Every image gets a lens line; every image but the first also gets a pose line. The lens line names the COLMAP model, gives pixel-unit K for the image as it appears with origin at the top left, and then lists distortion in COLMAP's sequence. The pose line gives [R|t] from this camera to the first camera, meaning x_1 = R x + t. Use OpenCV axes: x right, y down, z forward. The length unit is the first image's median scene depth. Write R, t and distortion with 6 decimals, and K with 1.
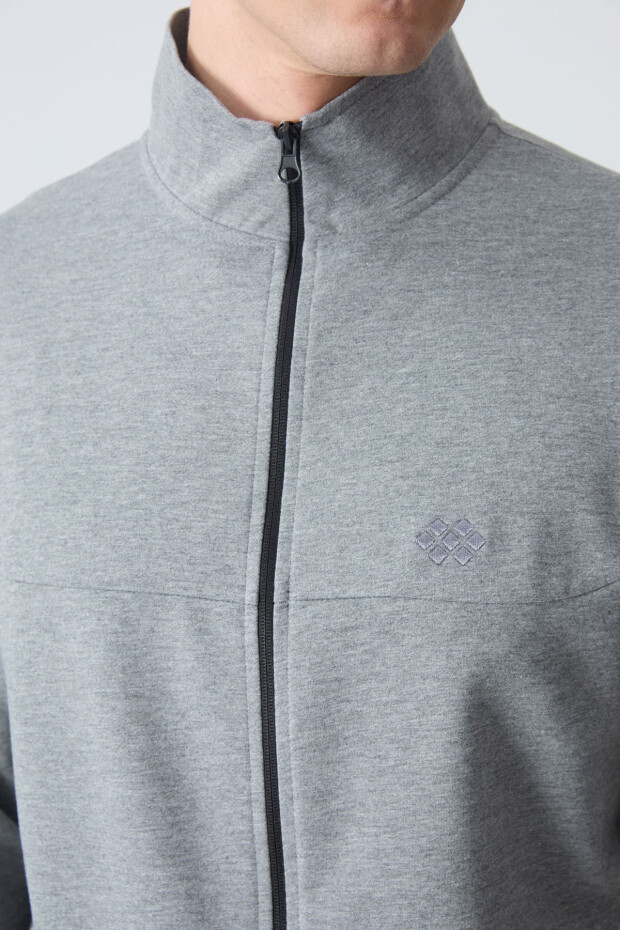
lens RADIAL K [[2493.6, 0, 310.0], [0, 2493.6, 465.0], [0, 0, 1]] dist [-0.021191, -0.023974]
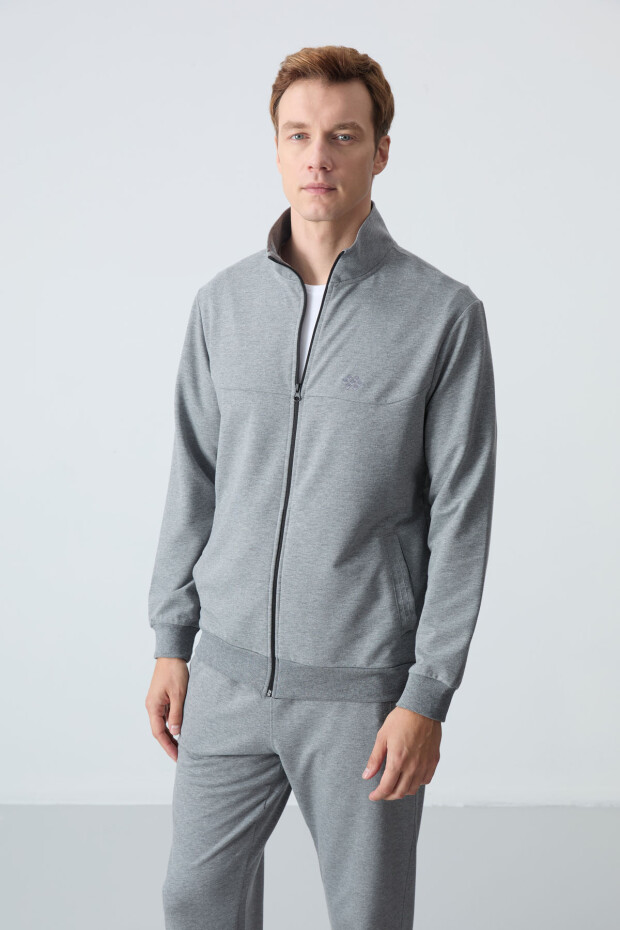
lens RADIAL K [[1694.3, 0, 310.0], [0, 1694.3, 465.0], [0, 0, 1]] dist [-0.033172, 0.008368]
pose [[0.991219, 0.093485, -0.093520, 0.204514], [-0.091088, 0.995403, 0.029595, 0.072744], [0.095857, -0.020816, 0.995177, -1.113882]]
